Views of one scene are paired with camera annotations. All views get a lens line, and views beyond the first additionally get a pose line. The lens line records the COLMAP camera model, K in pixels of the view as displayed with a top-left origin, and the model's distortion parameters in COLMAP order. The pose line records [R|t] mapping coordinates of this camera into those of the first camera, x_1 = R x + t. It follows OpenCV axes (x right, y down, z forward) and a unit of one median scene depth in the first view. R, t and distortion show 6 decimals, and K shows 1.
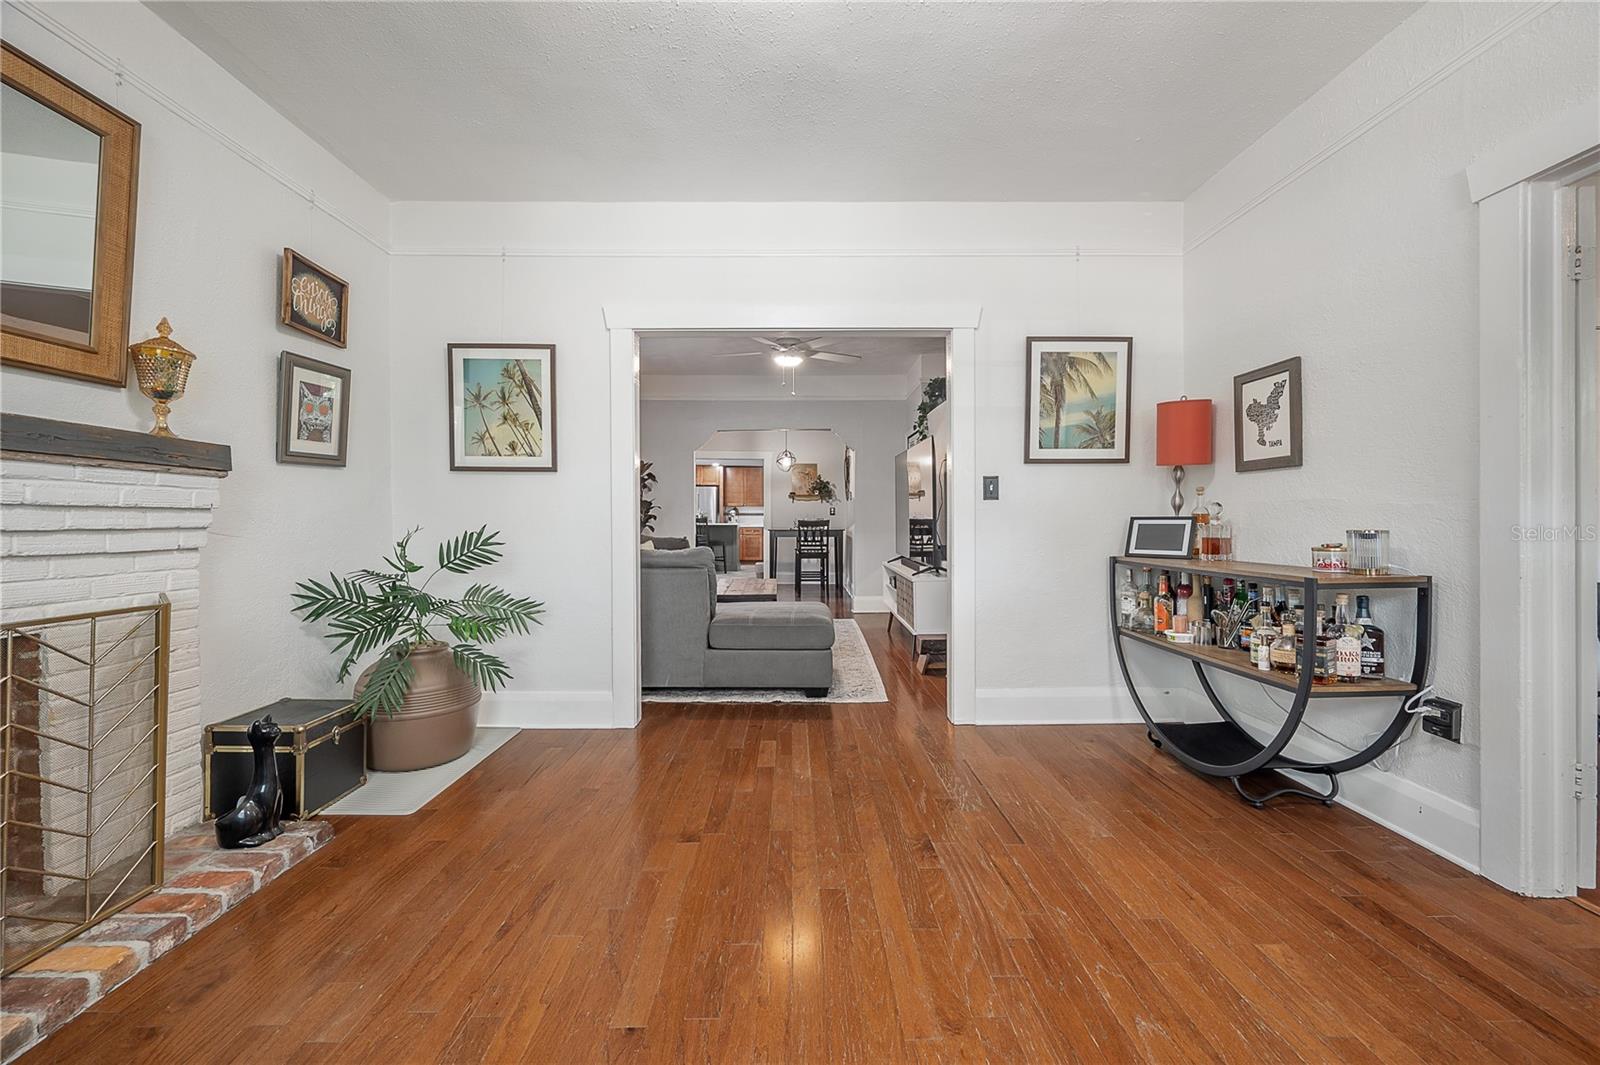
lens RADIAL K [[633.3, 0, 800.8], [0, 633.3, 519.0], [0, 0, 1]] dist [0.001630, 0.000485]
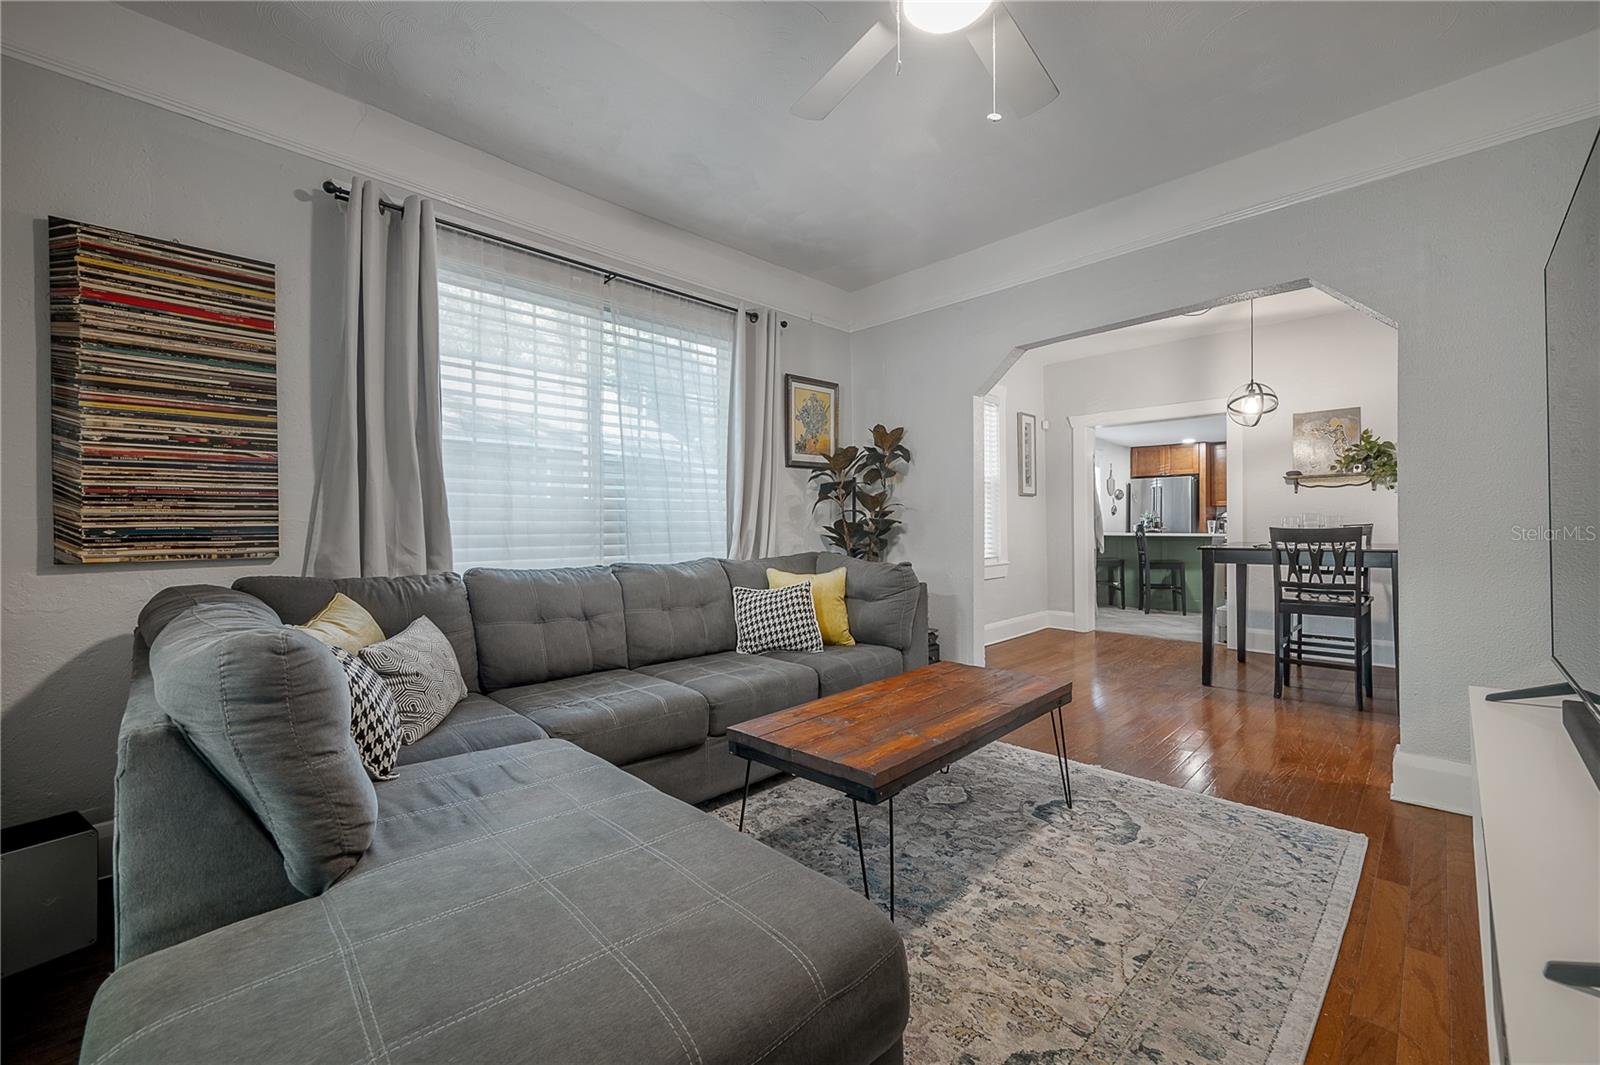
lens RADIAL K [[632.9, 0, 805.0], [0, 632.9, 528.9], [0, 0, 1]] dist [0.001082, 0.000093]
pose [[0.692918, -0.004989, -0.720999, 0.292641], [0.006332, 0.999980, -0.000834, 0.002240], [0.720988, -0.003987, 0.692936, 1.413372]]
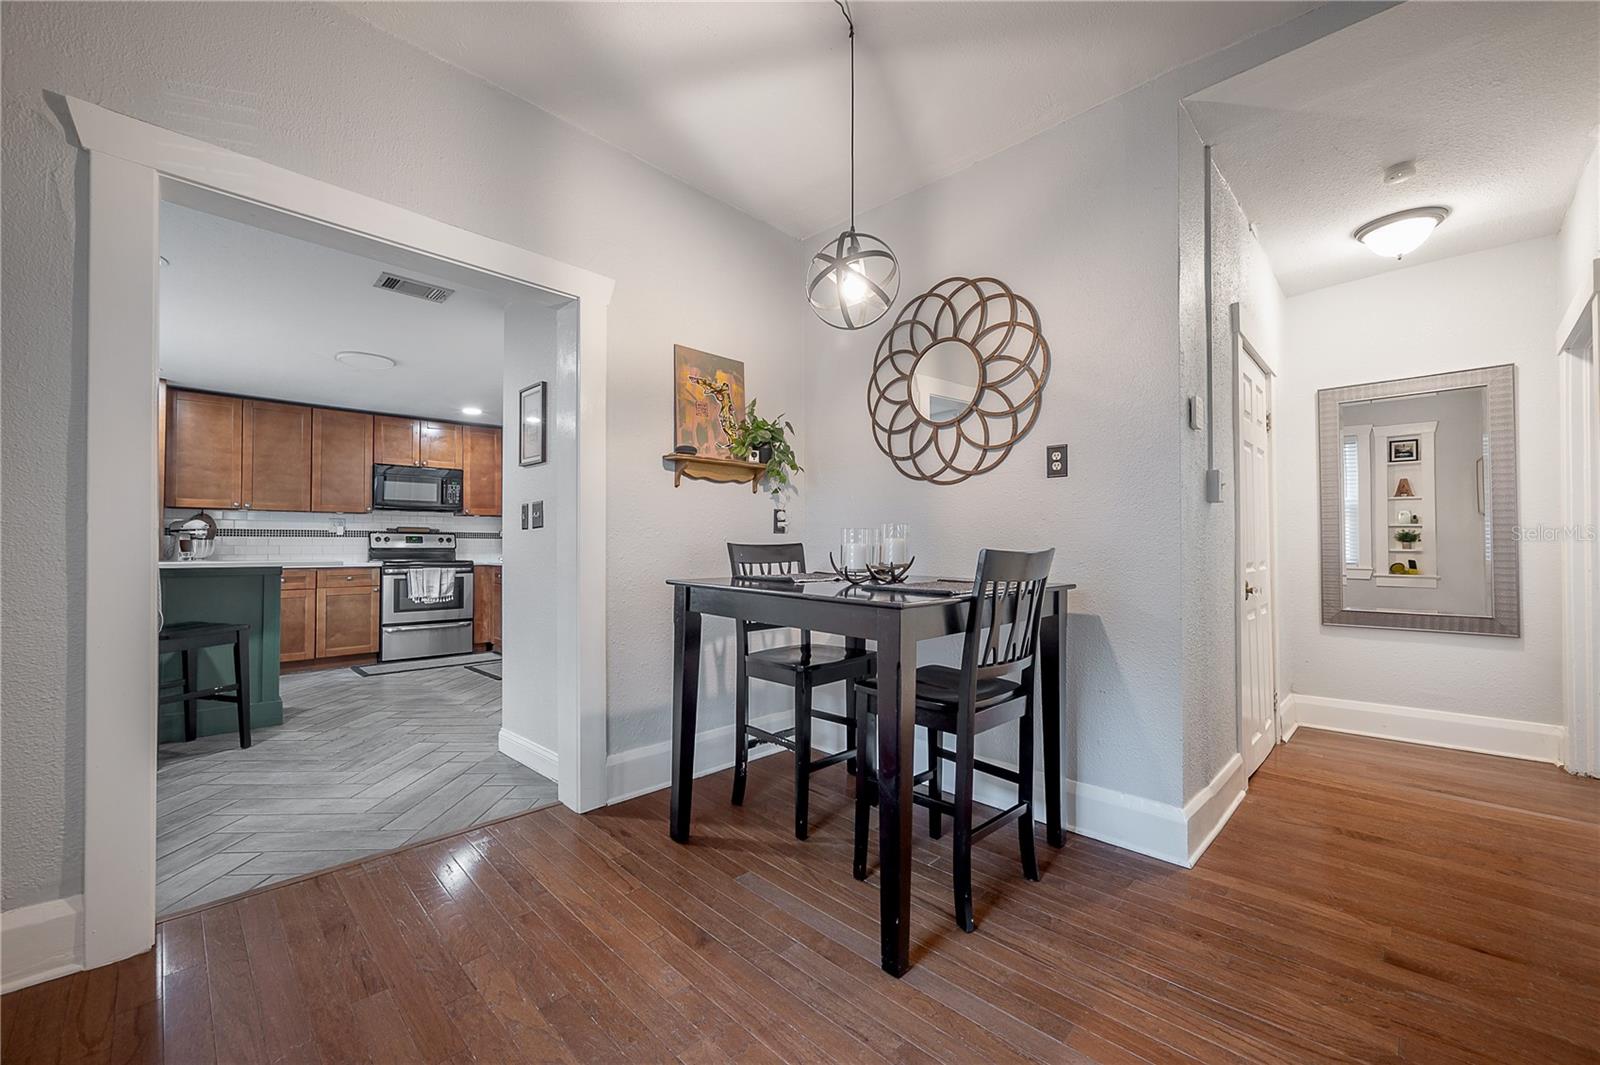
lens RADIAL K [[640.3, 0, 800.0], [0, 640.3, 532.5], [0, 0, 1]] dist [-0.004660, -0.000087]
pose [[0.715437, 0.011226, 0.698587, -0.635840], [0.001433, 0.999845, -0.017534, -0.001682], [-0.698675, 0.013546, 0.715310, 2.845034]]
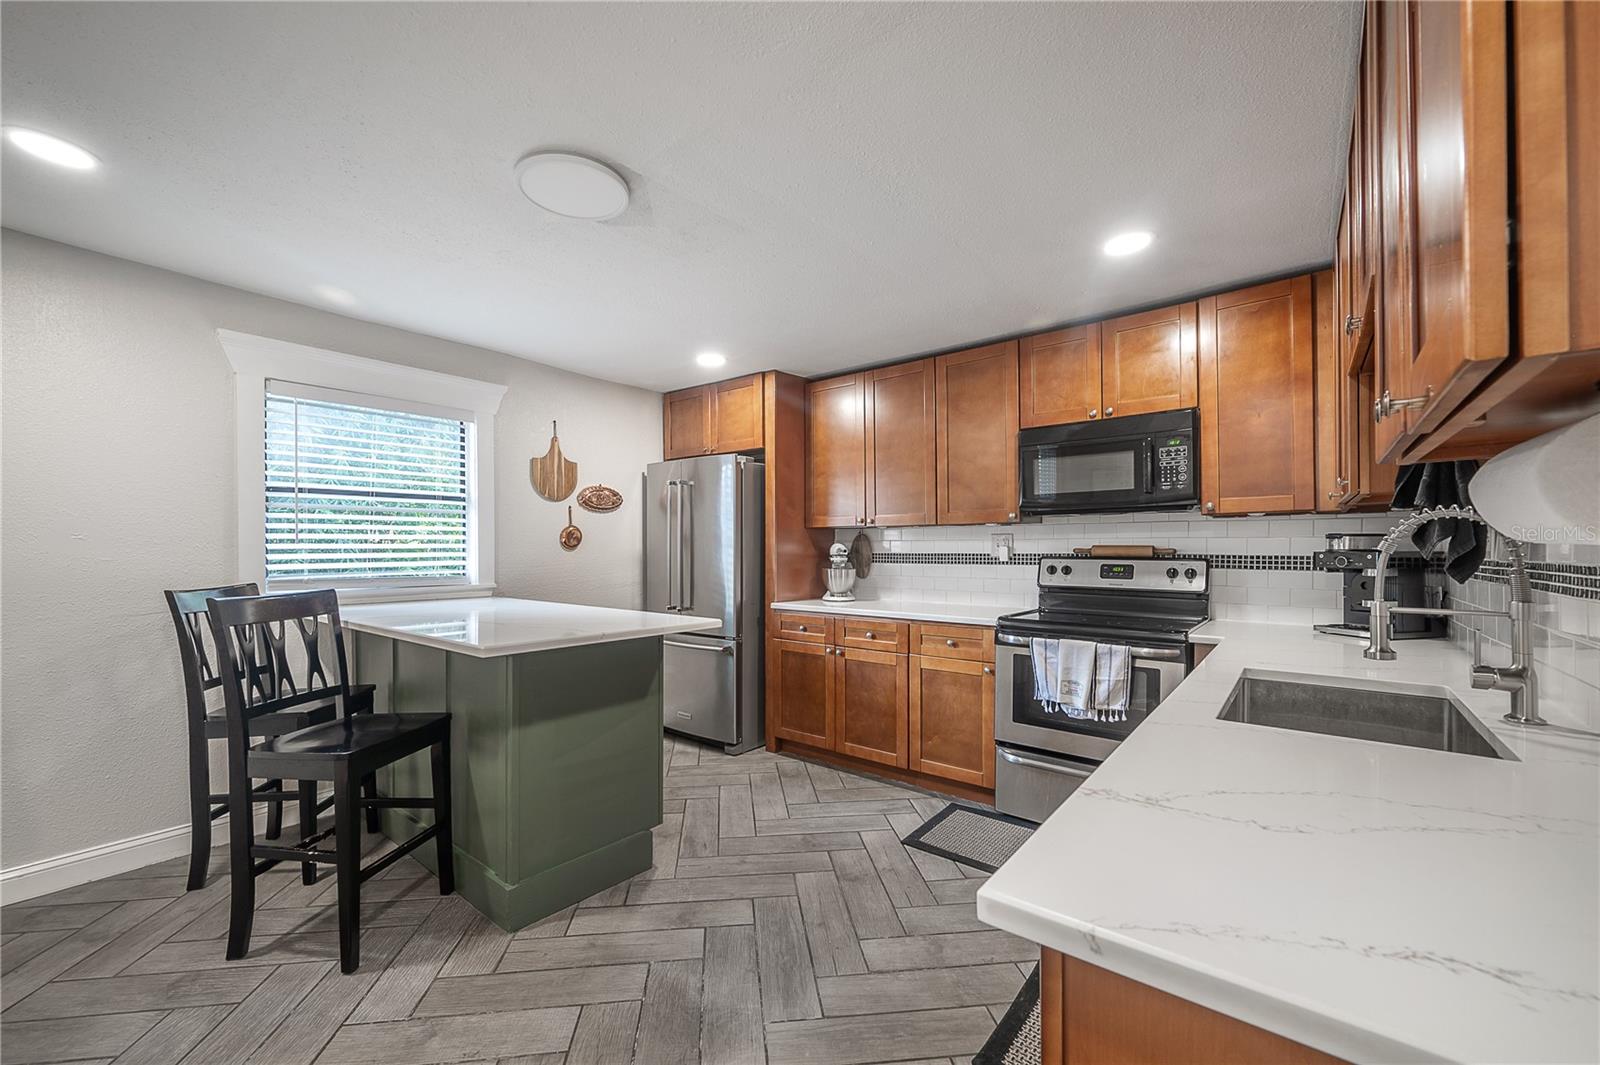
lens RADIAL K [[646.1, 0, 802.8], [0, 646.1, 549.7], [0, 0, 1]] dist [0.000206, 0.000013]
pose [[0.774193, -0.002421, -0.632944, 0.315850], [0.004741, 0.999987, 0.001975, -0.064581], [0.632931, -0.004530, 0.774195, 4.294729]]
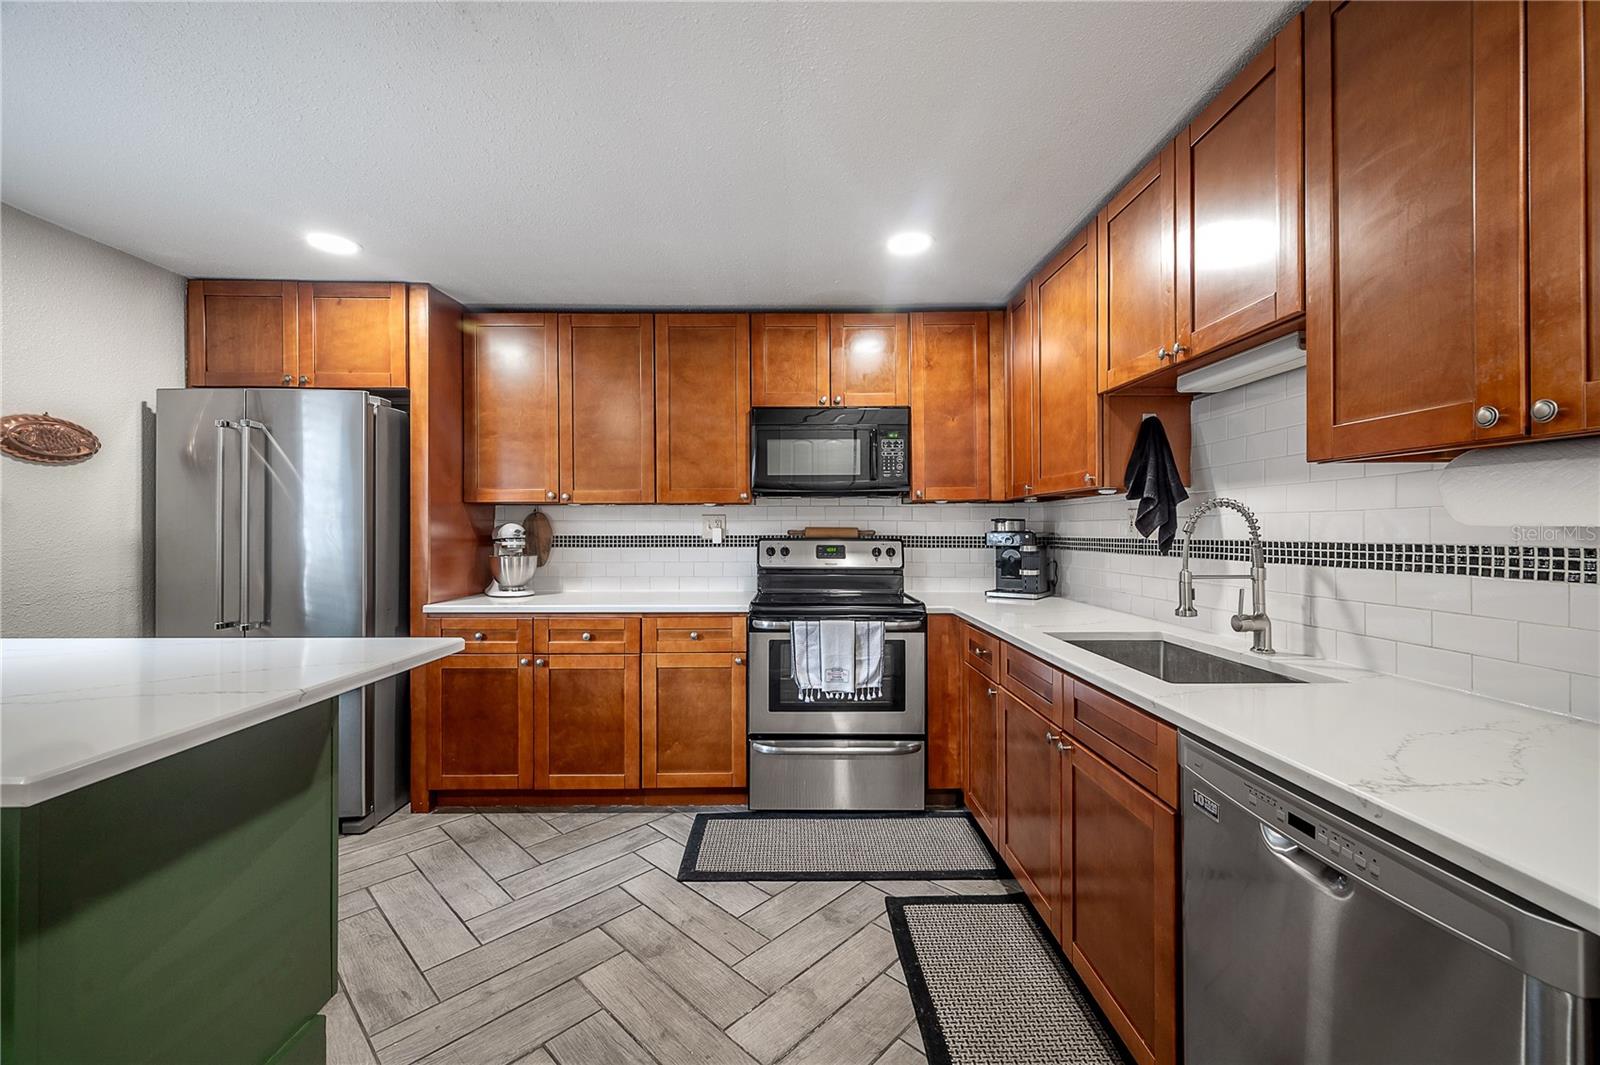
lens RADIAL K [[632.9, 0, 805.0], [0, 632.9, 528.9], [0, 0, 1]] dist [0.001082, 0.000093]
pose [[0.999937, -0.003043, 0.010819, -0.055231], [0.003040, 0.999995, 0.000281, -0.064769], [-0.010820, -0.000248, 0.999941, 4.341812]]
